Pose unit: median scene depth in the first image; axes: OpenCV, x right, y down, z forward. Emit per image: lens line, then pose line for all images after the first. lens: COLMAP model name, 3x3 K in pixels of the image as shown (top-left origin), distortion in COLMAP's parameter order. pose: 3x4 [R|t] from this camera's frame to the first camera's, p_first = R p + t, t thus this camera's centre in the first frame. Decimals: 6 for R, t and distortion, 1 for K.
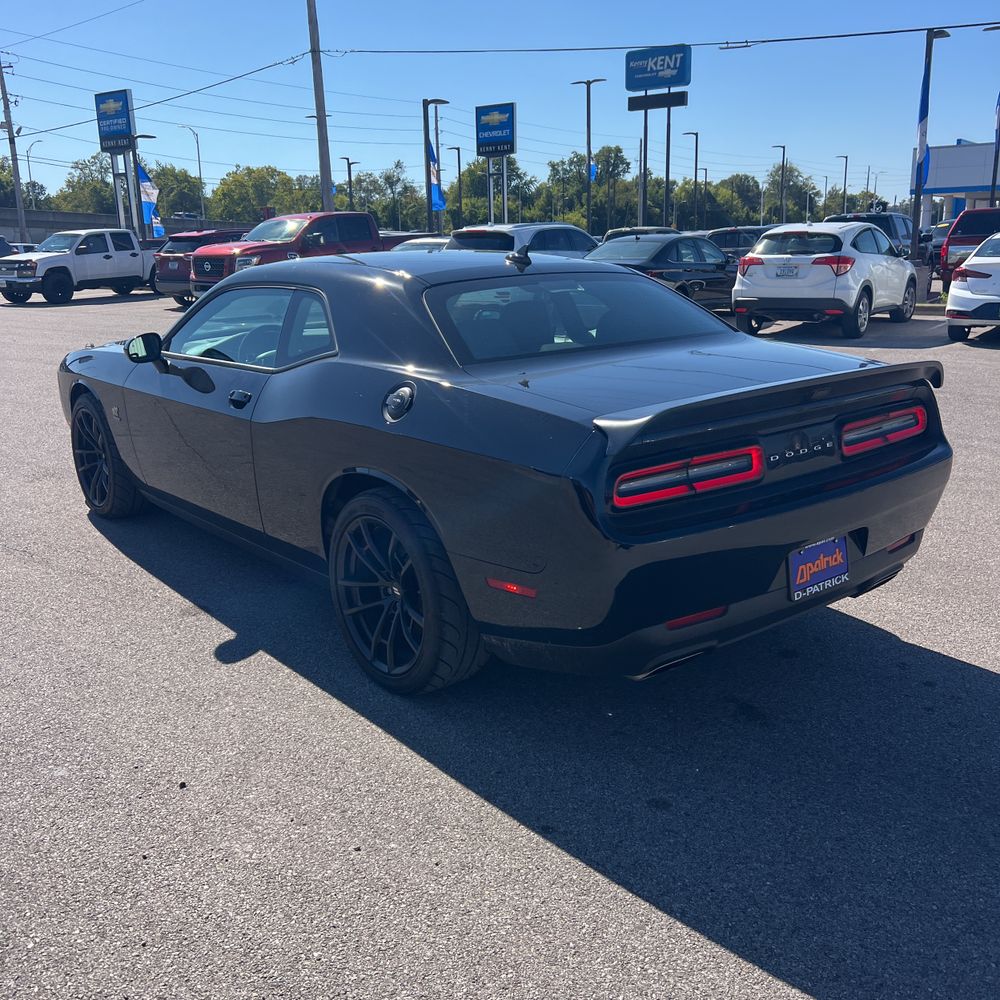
lens RADIAL K [[999.5, 0, 479.2], [0, 999.5, 495.6], [0, 0, 1]] dist [0.043127, -0.043923]
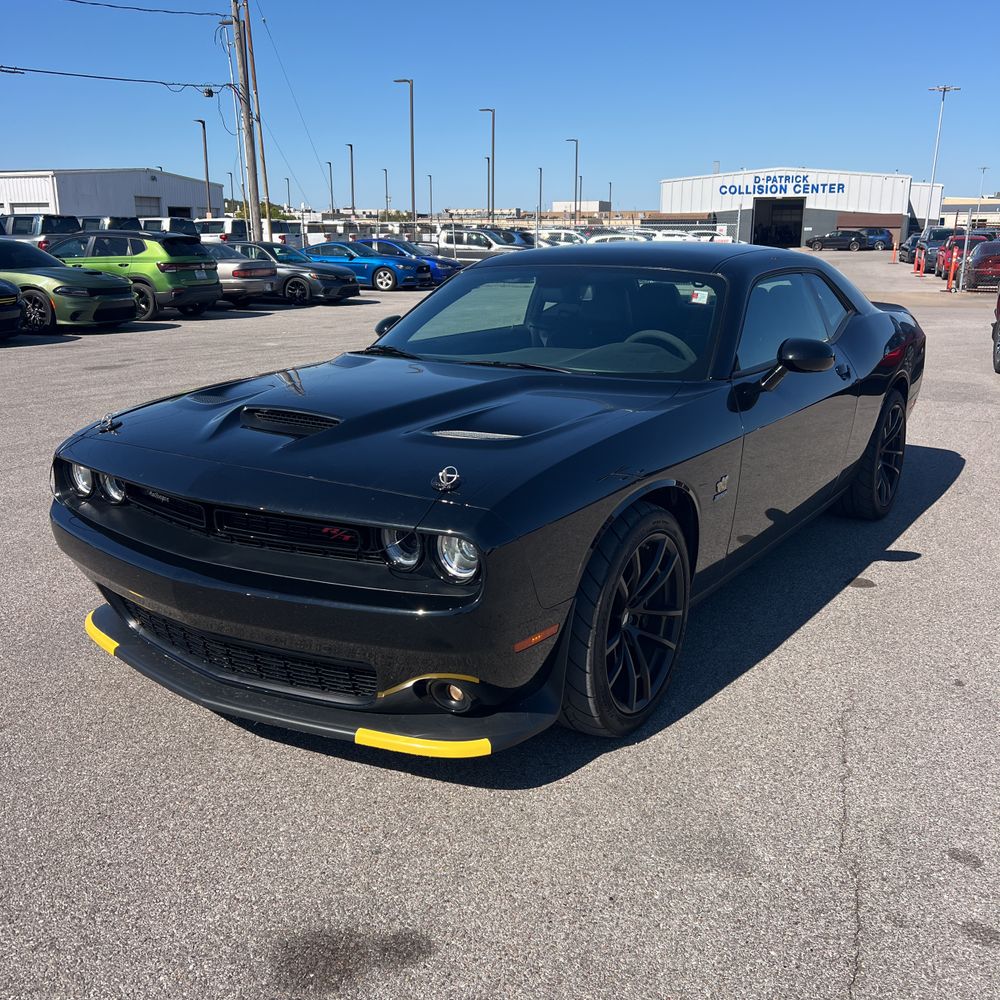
lens RADIAL K [[1015.2, 0, 495.0], [0, 1015.2, 506.6], [0, 0, 1]] dist [0.049471, -0.064622]
pose [[-0.305820, -0.222808, 0.925652, -0.306989], [0.243145, 0.921716, 0.302192, -0.100296], [-0.920519, 0.317484, -0.227704, 0.424329]]
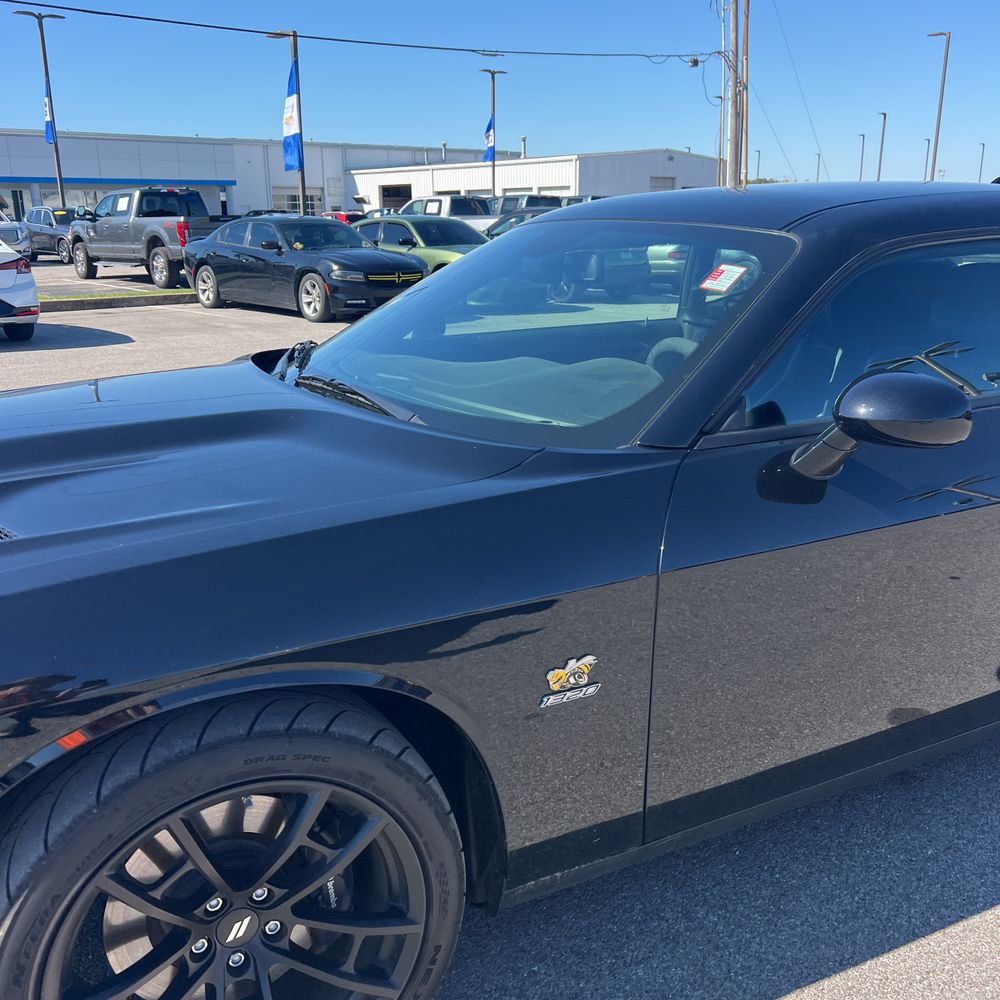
lens RADIAL K [[1015.2, 0, 495.0], [0, 1015.2, 506.6], [0, 0, 1]] dist [0.049471, -0.064622]
pose [[0.186133, -0.247280, 0.950898, -0.214232], [0.248042, 0.948289, 0.198048, -0.065780], [-0.950700, 0.198999, 0.237843, 0.307958]]
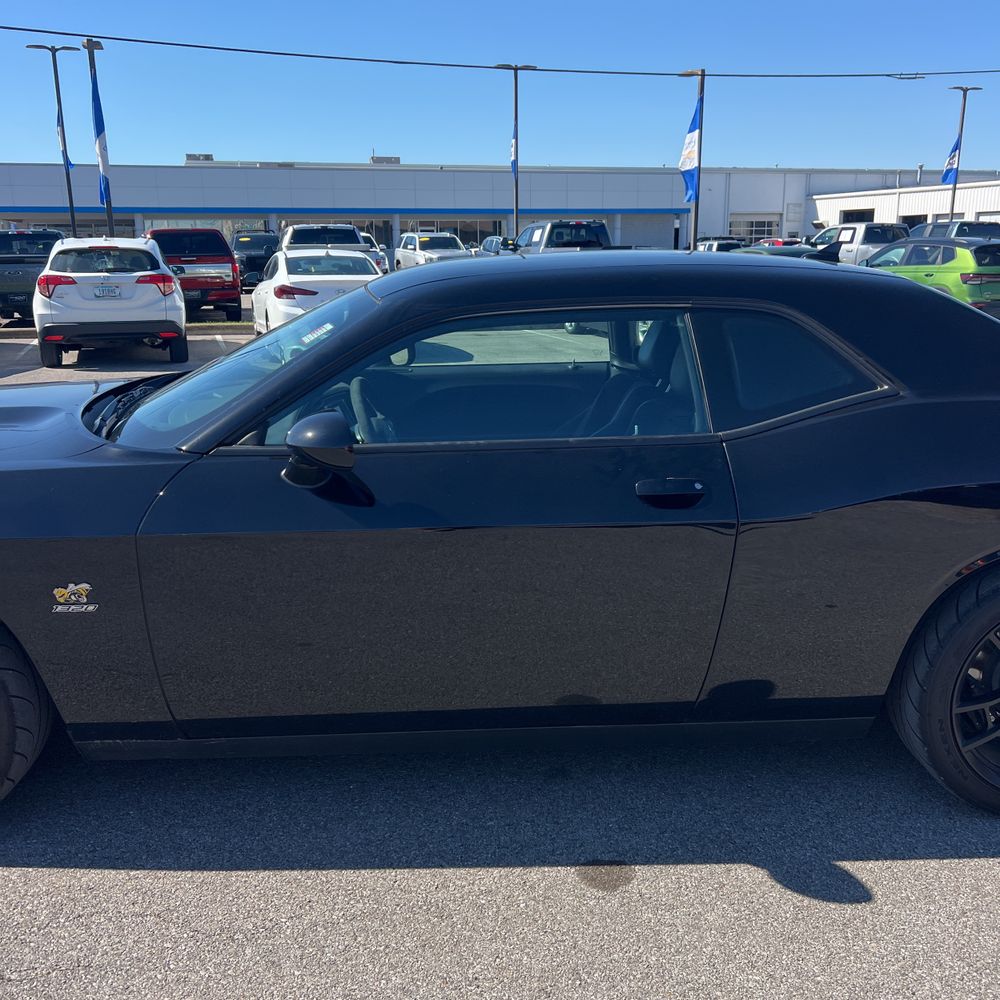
lens RADIAL K [[1009.7, 0, 501.9], [0, 1009.7, 518.2], [0, 0, 1]] dist [0.040904, -0.054864]
pose [[0.588727, -0.190912, 0.785464, -0.199643], [0.192991, 0.976805, 0.092766, -0.040413], [-0.784955, 0.096974, 0.611916, 0.182545]]
